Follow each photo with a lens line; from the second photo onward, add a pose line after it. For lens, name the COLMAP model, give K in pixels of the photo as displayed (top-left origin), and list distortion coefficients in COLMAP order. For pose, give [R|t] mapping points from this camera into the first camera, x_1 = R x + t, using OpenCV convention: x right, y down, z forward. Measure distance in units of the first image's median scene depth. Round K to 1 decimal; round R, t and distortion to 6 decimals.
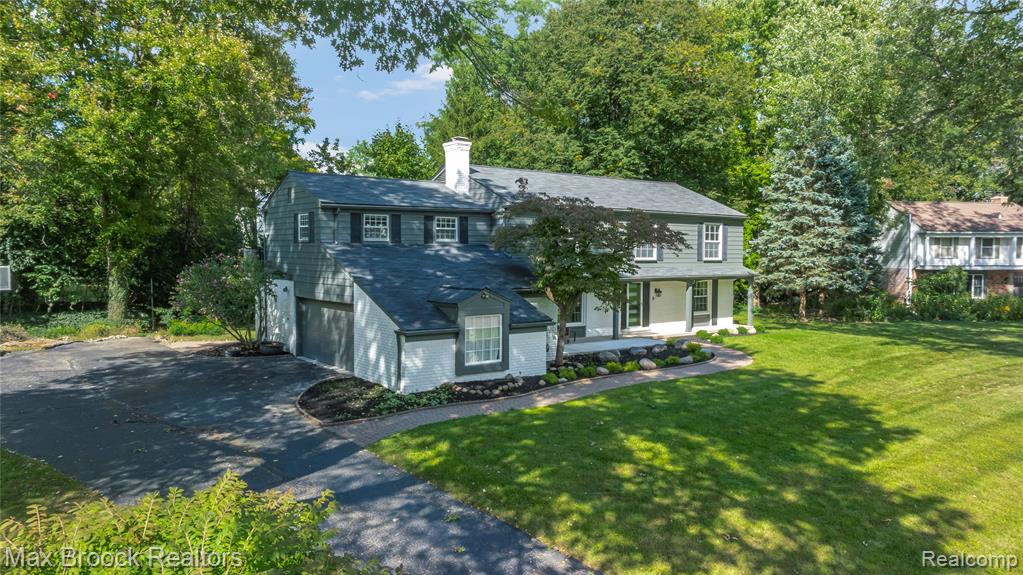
lens RADIAL K [[691.5, 0, 511.5], [0, 691.5, 287.5], [0, 0, 1]] dist [0.100334, -0.000875]
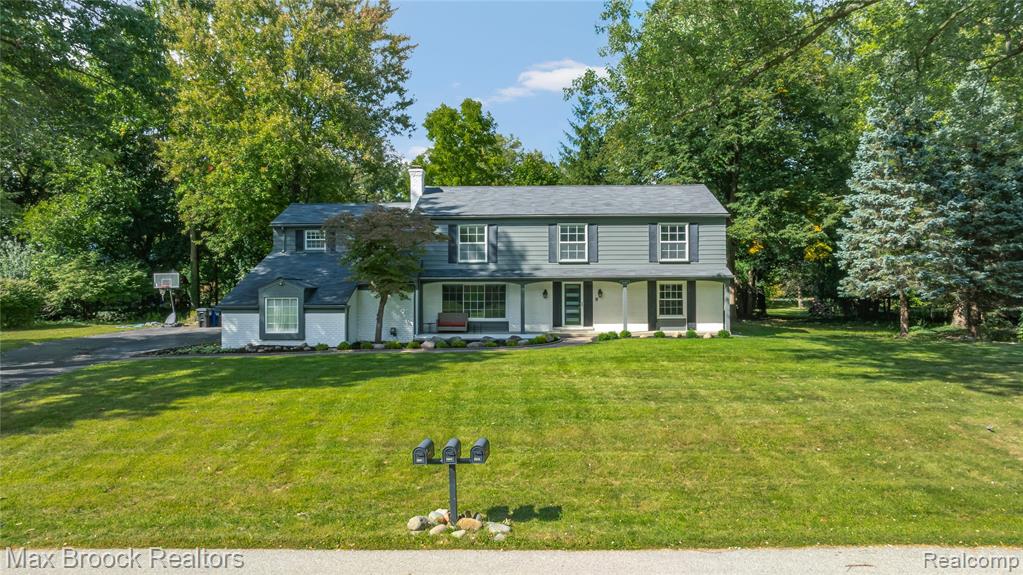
lens RADIAL K [[691.5, 0, 511.5], [0, 691.5, 287.5], [0, 0, 1]] dist [0.100334, -0.000875]
pose [[0.769902, 0.006331, -0.638131, 0.829299], [-0.023400, 0.999558, -0.018315, 0.021957], [0.637733, 0.029033, 0.769710, 0.138021]]
